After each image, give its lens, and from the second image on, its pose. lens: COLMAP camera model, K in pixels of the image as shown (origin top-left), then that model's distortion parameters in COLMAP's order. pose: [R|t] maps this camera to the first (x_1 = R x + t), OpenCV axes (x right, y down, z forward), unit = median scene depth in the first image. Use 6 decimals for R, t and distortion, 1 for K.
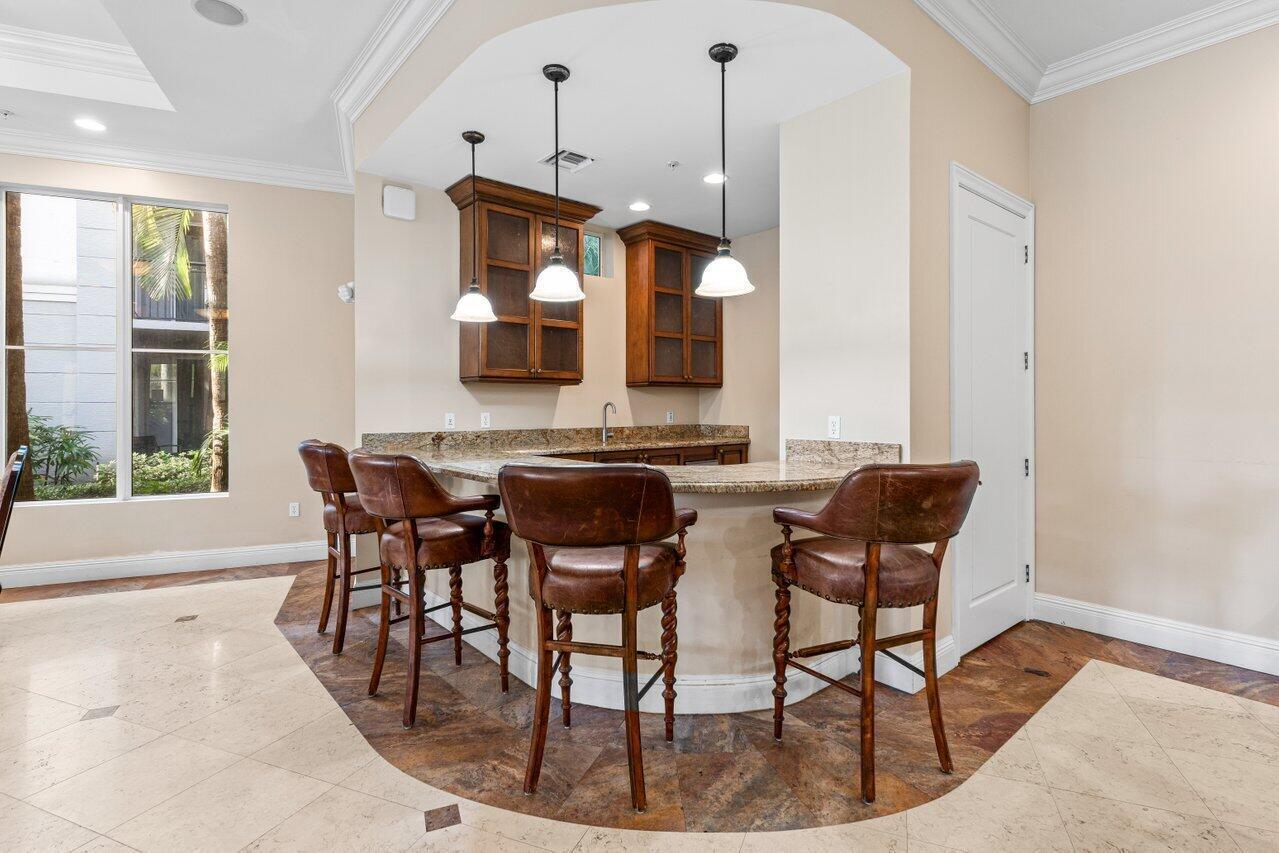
lens RADIAL K [[623.4, 0, 641.7], [0, 623.4, 402.3], [0, 0, 1]] dist [0.002781, 0.000019]
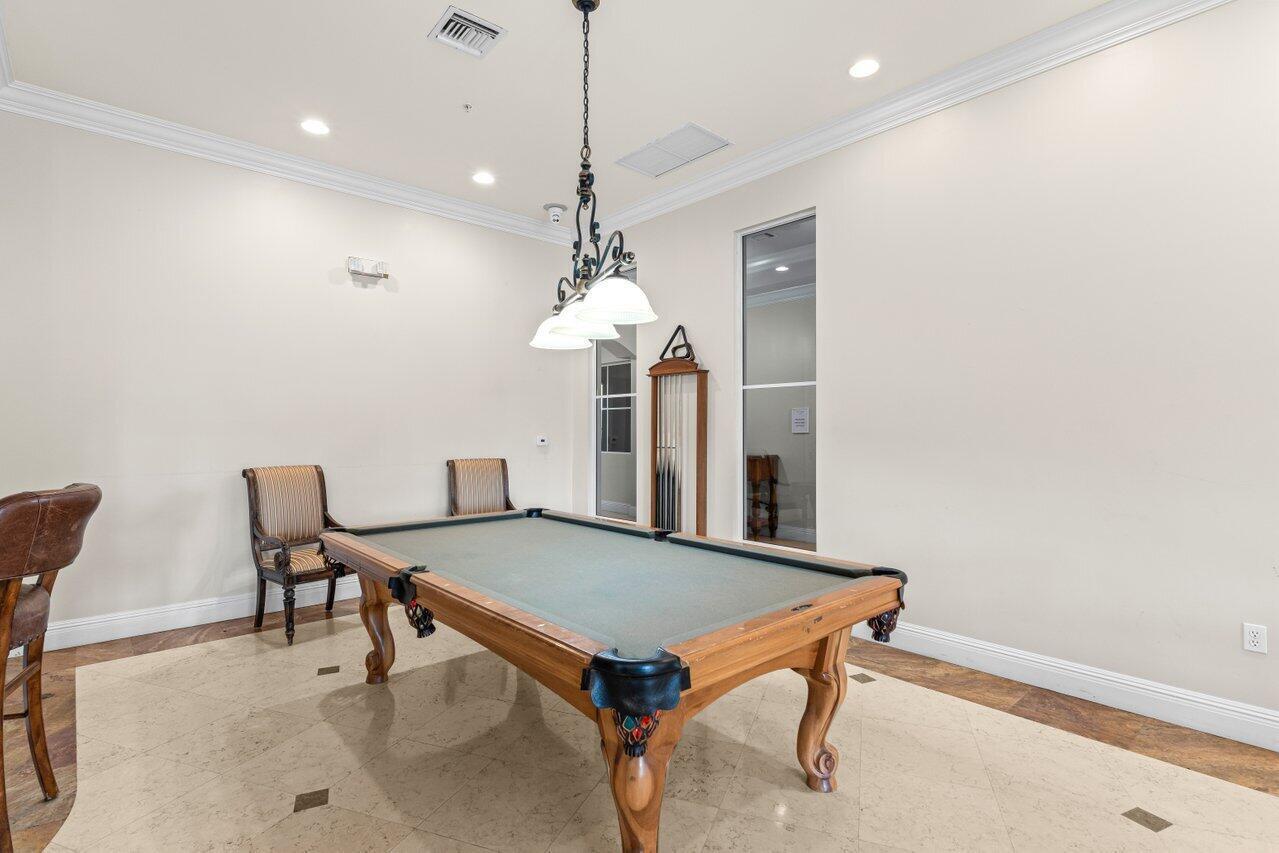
lens RADIAL K [[618.8, 0, 643.6], [0, 618.8, 430.6], [0, 0, 1]] dist [-0.001257, -0.000126]
pose [[-0.038376, -0.000154, 0.999263, -0.421302], [-0.000788, 1.000000, 0.000123, 0.003135], [-0.999263, -0.000782, -0.038376, 0.074576]]
